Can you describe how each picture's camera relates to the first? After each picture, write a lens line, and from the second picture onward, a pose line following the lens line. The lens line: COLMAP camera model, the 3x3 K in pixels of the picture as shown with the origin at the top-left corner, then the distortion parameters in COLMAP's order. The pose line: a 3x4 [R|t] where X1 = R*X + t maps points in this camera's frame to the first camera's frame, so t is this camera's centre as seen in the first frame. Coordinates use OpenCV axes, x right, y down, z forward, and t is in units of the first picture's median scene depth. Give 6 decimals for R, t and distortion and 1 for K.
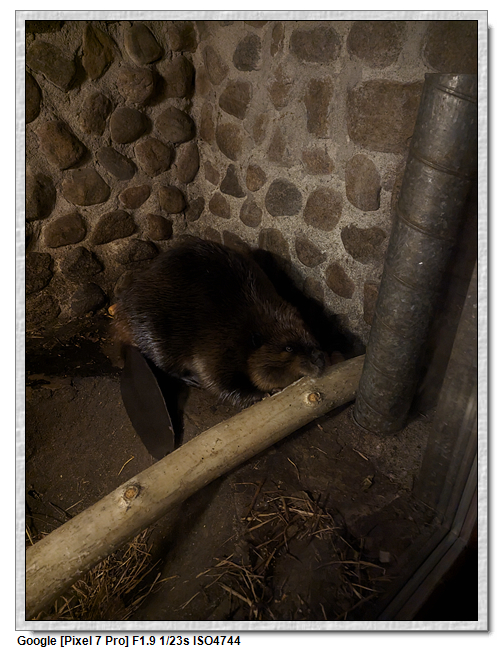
lens RADIAL K [[419.9, 0, 250.5], [0, 419.9, 315.6], [0, 0, 1]] dist [0.047803, -0.054929]
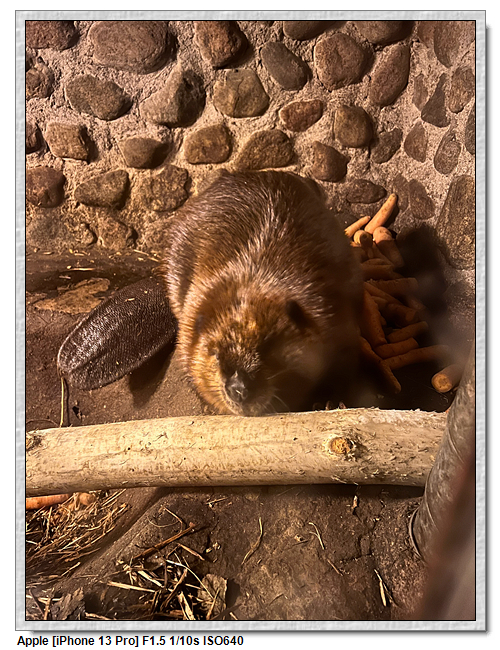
lens RADIAL K [[449.6, 0, 250.0], [0, 449.6, 325.0], [0, 0, 1]] dist [0.033114, -0.047284]
pose [[0.791608, 0.306872, -0.528381, 0.212714], [-0.281053, 0.950699, 0.131077, 0.000169], [0.542555, 0.044742, 0.838828, 0.287658]]
